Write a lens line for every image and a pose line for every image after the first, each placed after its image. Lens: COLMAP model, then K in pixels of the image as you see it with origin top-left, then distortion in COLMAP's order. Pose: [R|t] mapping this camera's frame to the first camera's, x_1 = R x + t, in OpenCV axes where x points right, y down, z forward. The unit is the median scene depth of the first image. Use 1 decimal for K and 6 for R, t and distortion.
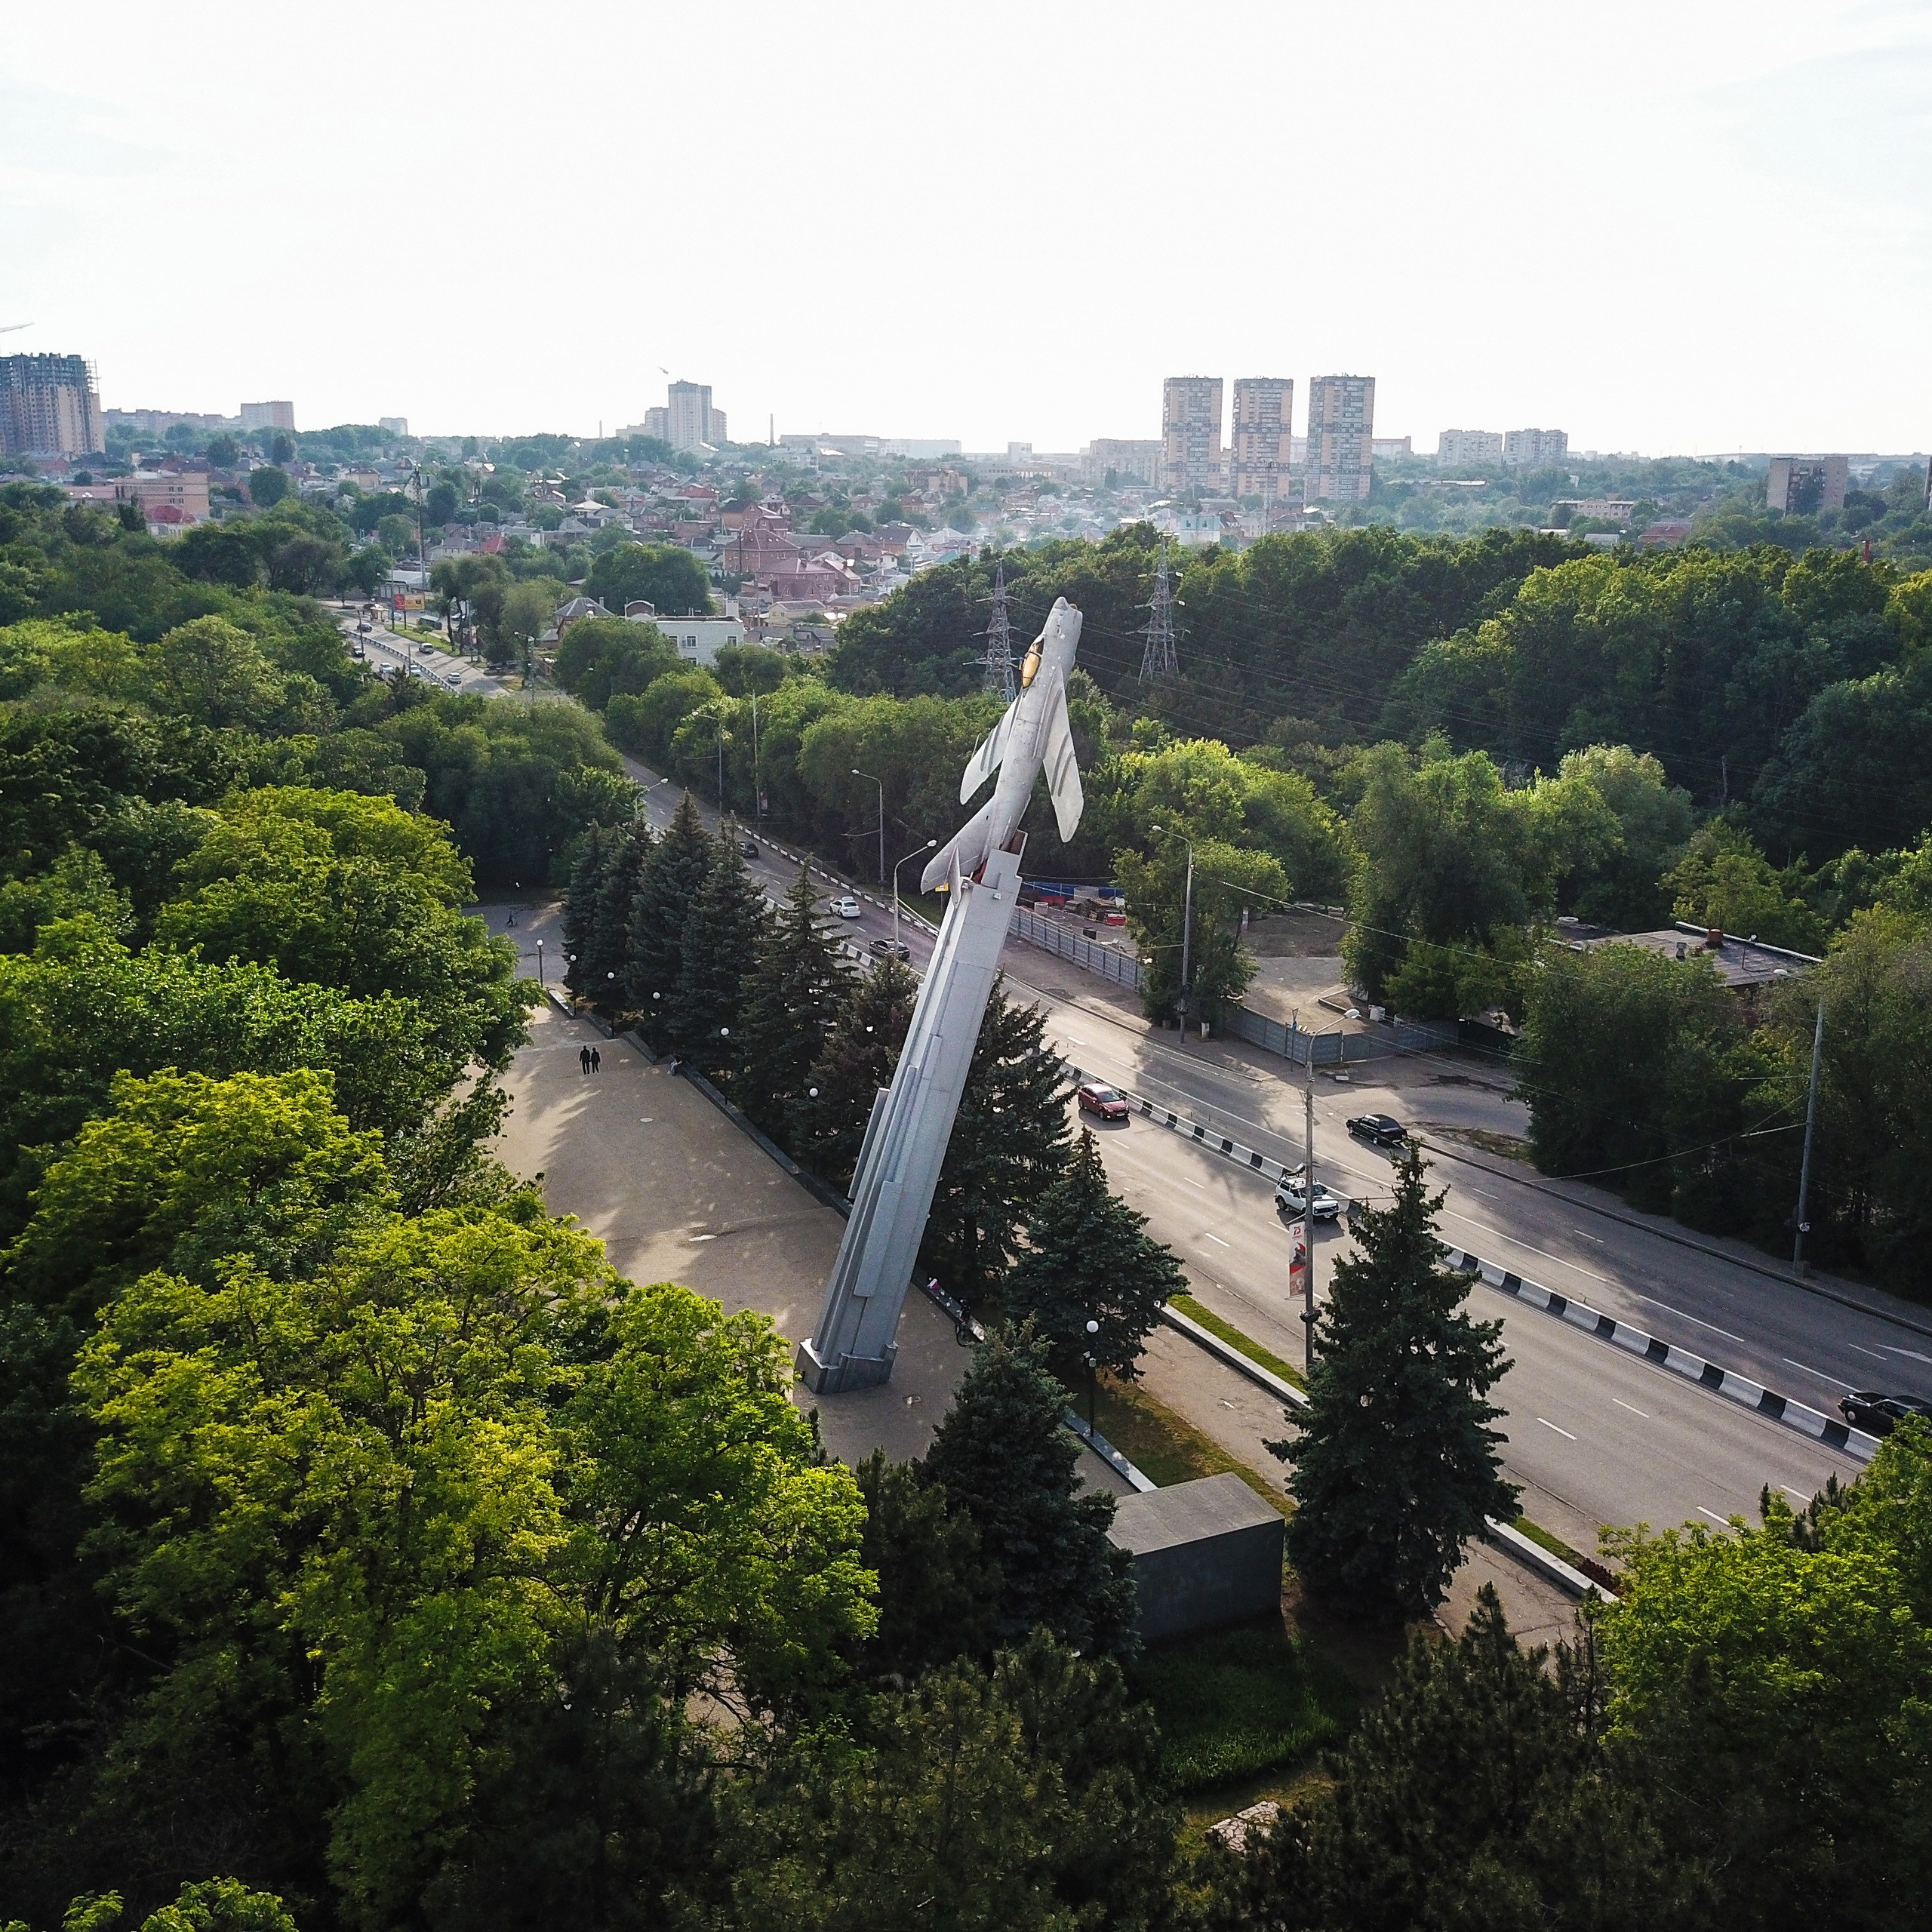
lens RADIAL K [[1984.8, 0, 939.2], [0, 1984.8, 960.4], [0, 0, 1]] dist [-0.007716, 0.024138]
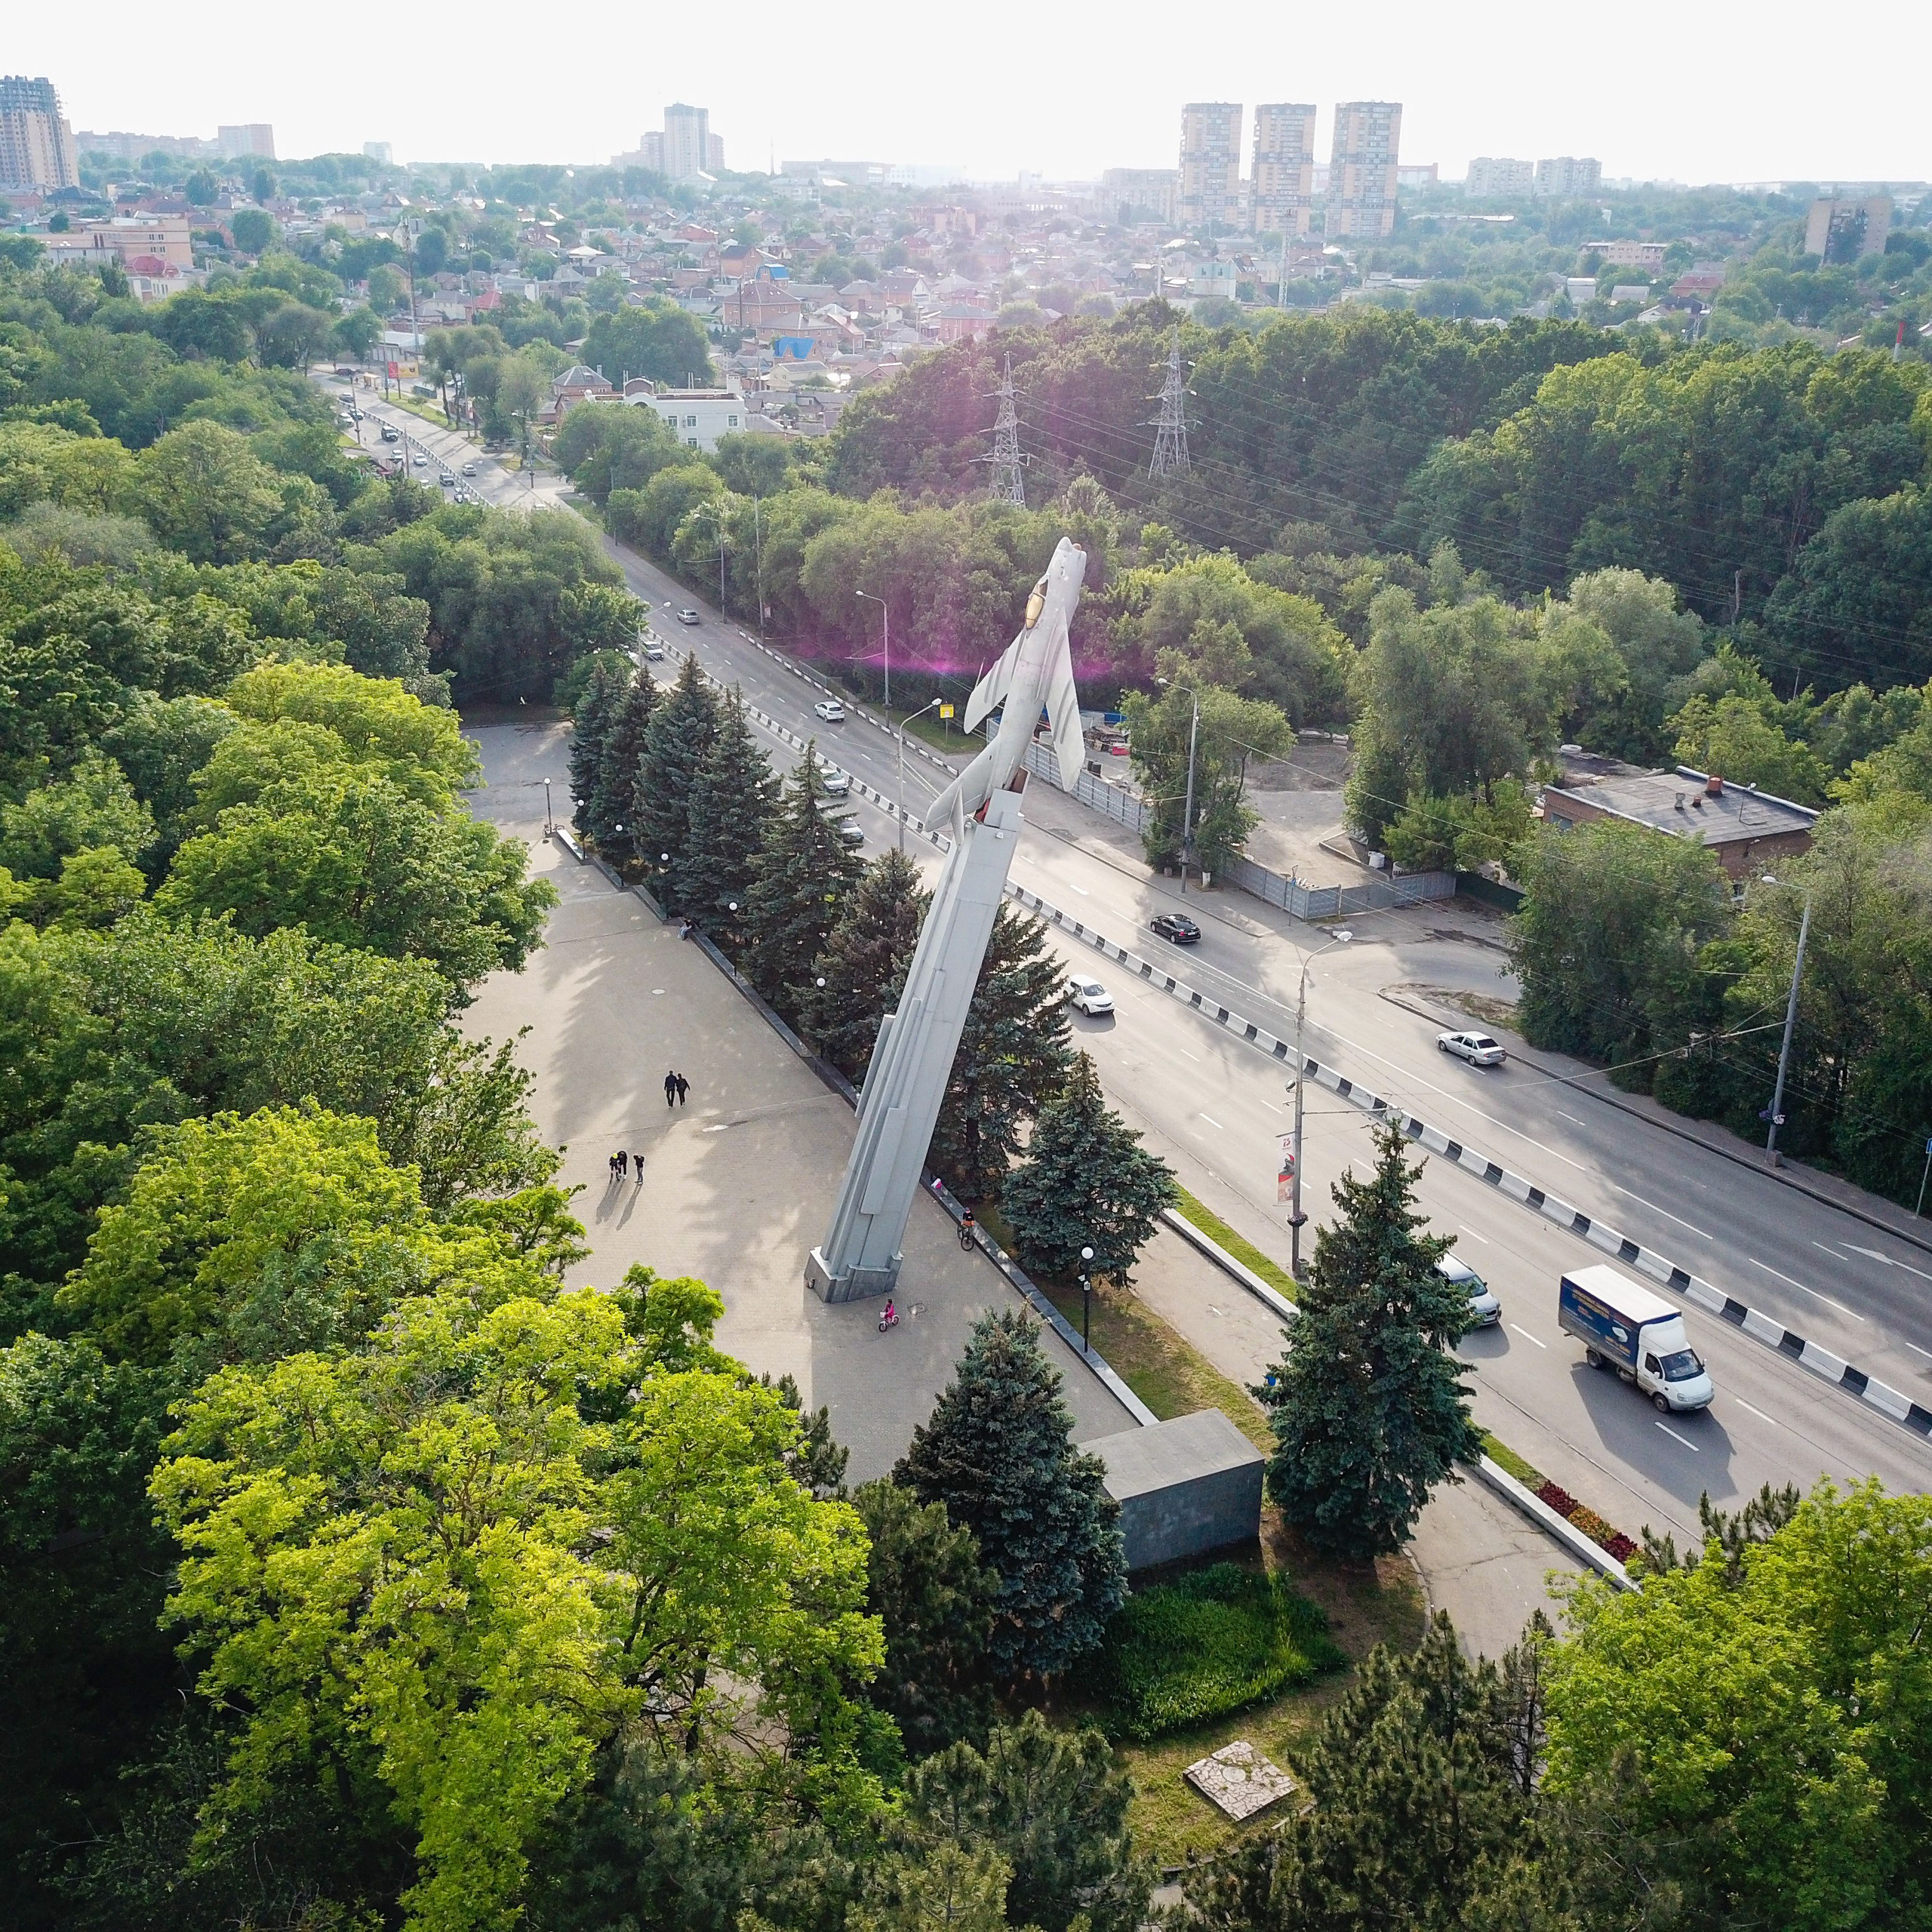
lens RADIAL K [[1984.8, 0, 939.2], [0, 1984.8, 960.4], [0, 0, 1]] dist [-0.007716, 0.024138]
pose [[0.999993, 0.002647, -0.002683, 0.000293], [-0.002284, 0.991836, 0.127502, -0.034453], [0.002999, -0.127495, 0.991835, -0.007561]]
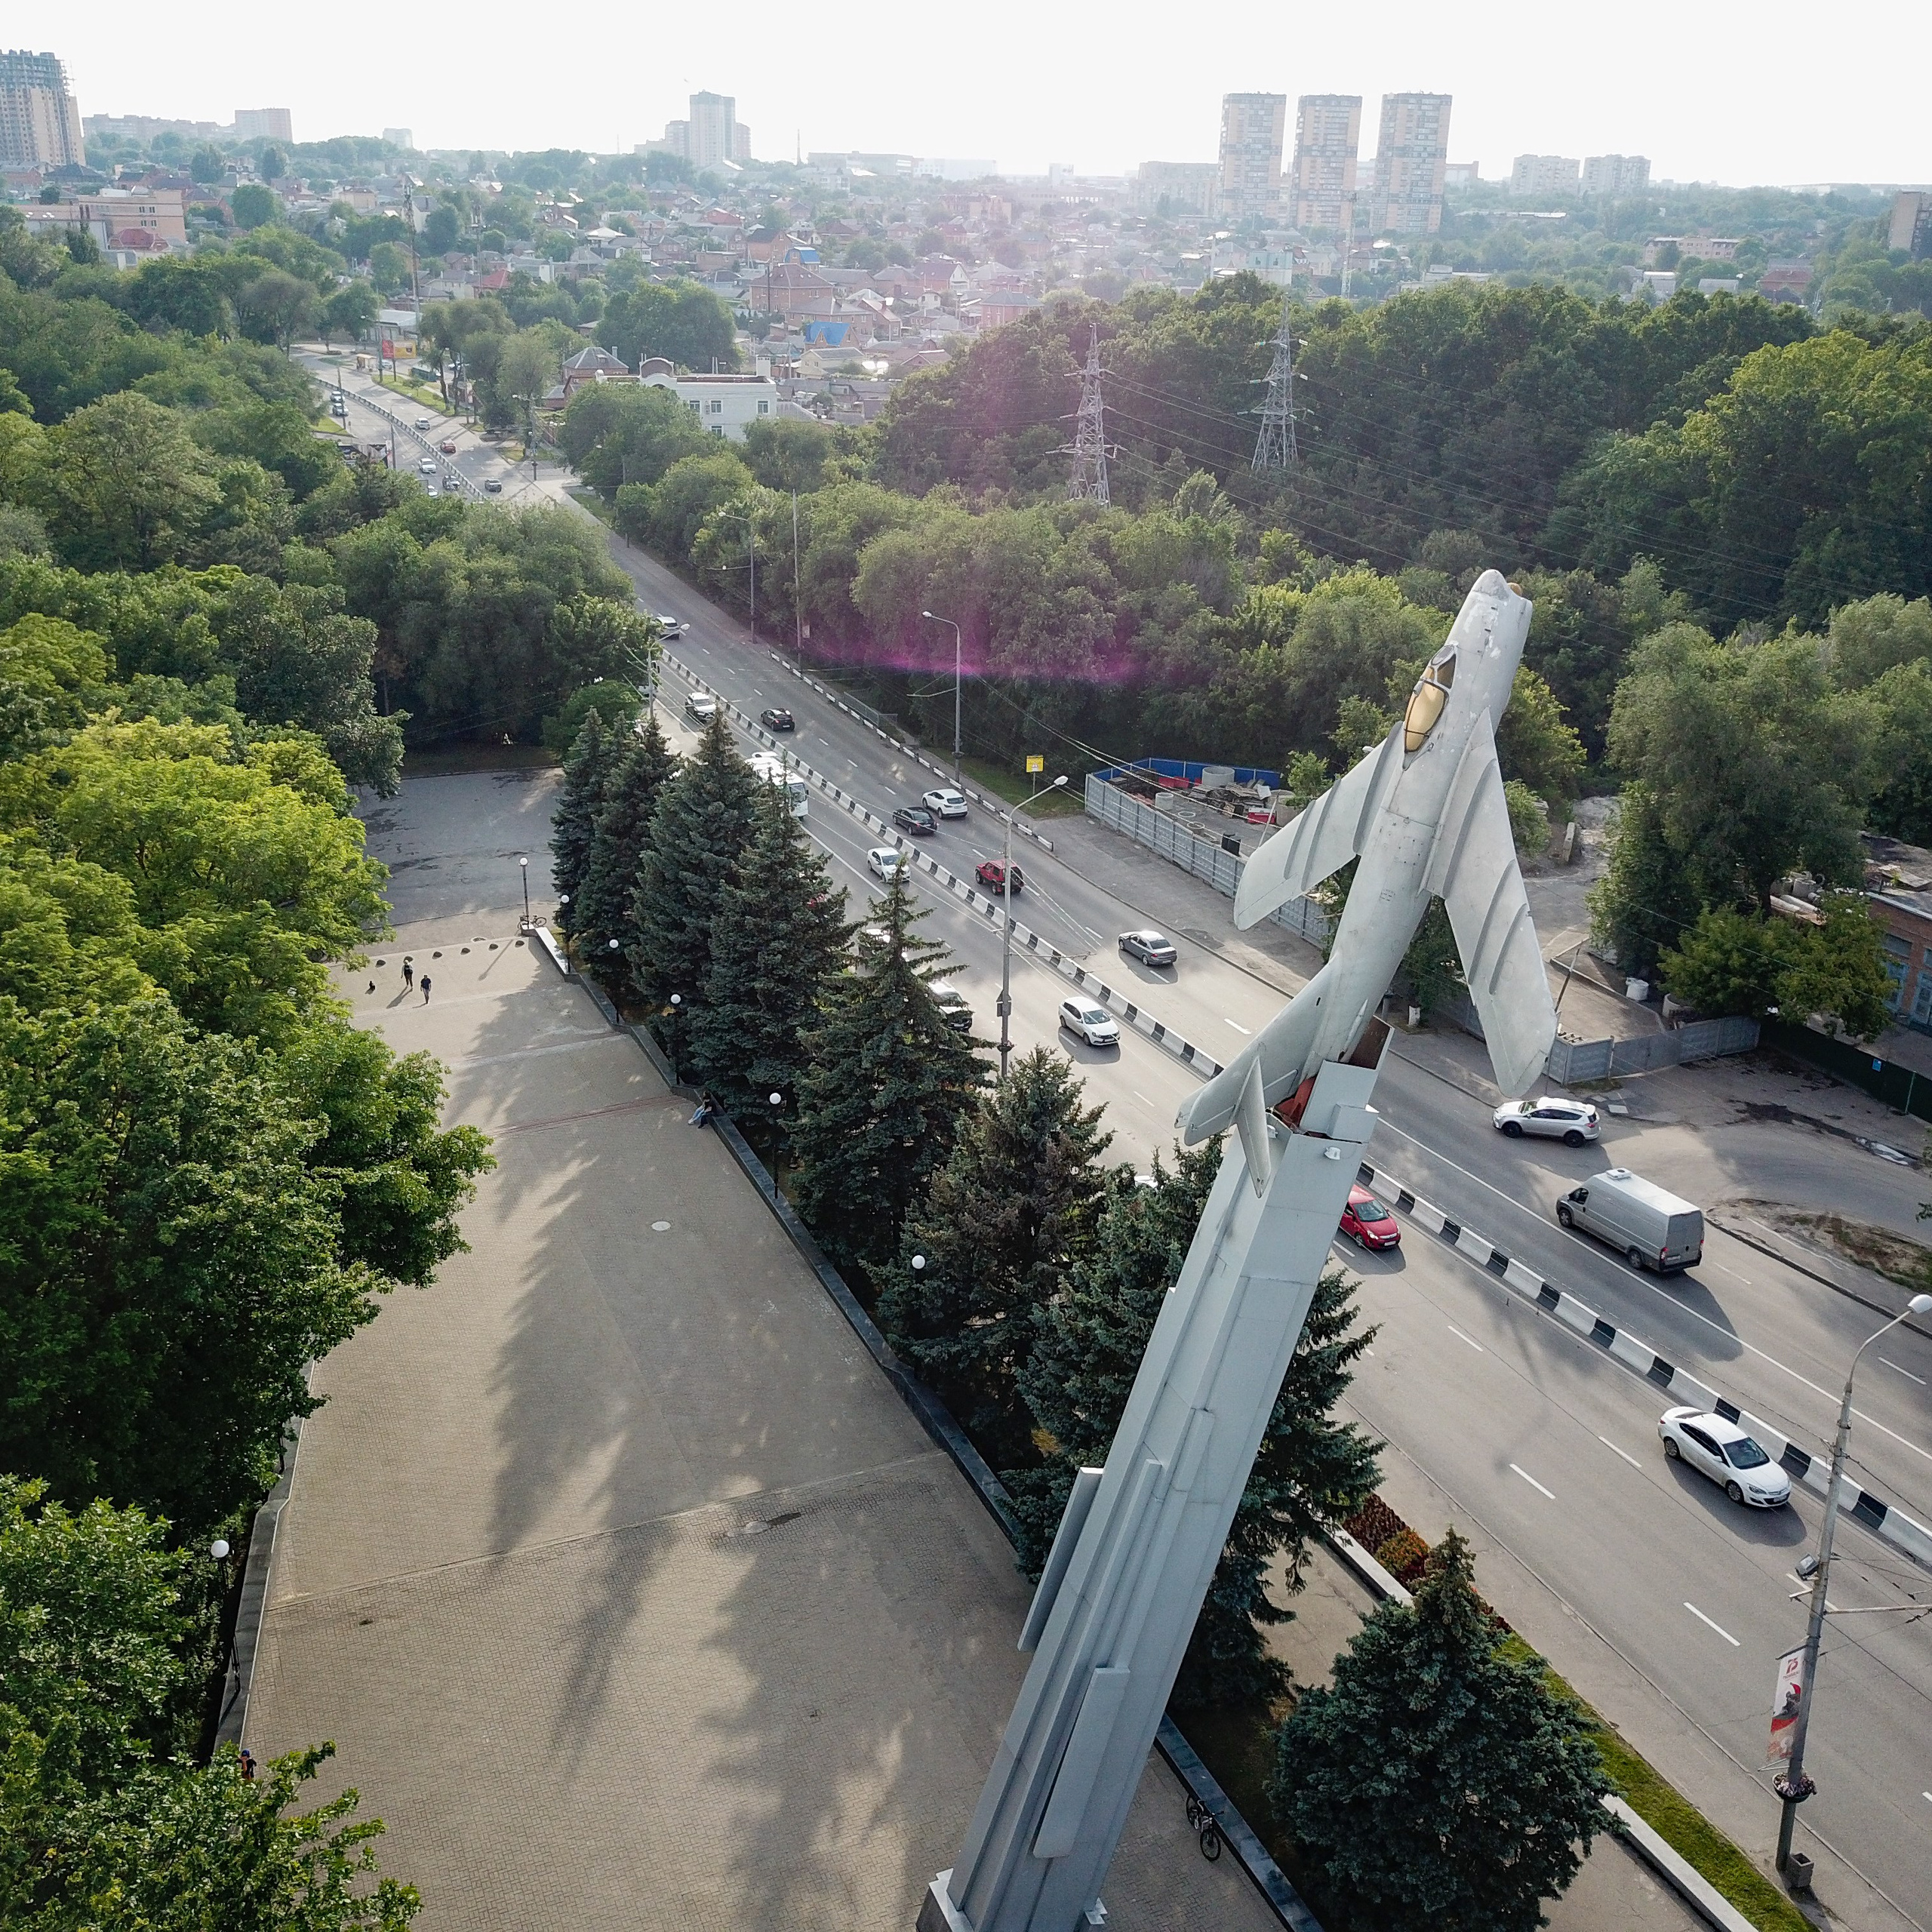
lens RADIAL K [[1984.8, 0, 939.2], [0, 1984.8, 960.4], [0, 0, 1]] dist [-0.007716, 0.024138]
pose [[0.999829, 0.015581, -0.009954, -0.024074], [-0.014185, 0.991732, 0.127538, -0.051447], [0.011859, -0.127375, 0.991784, 0.172645]]
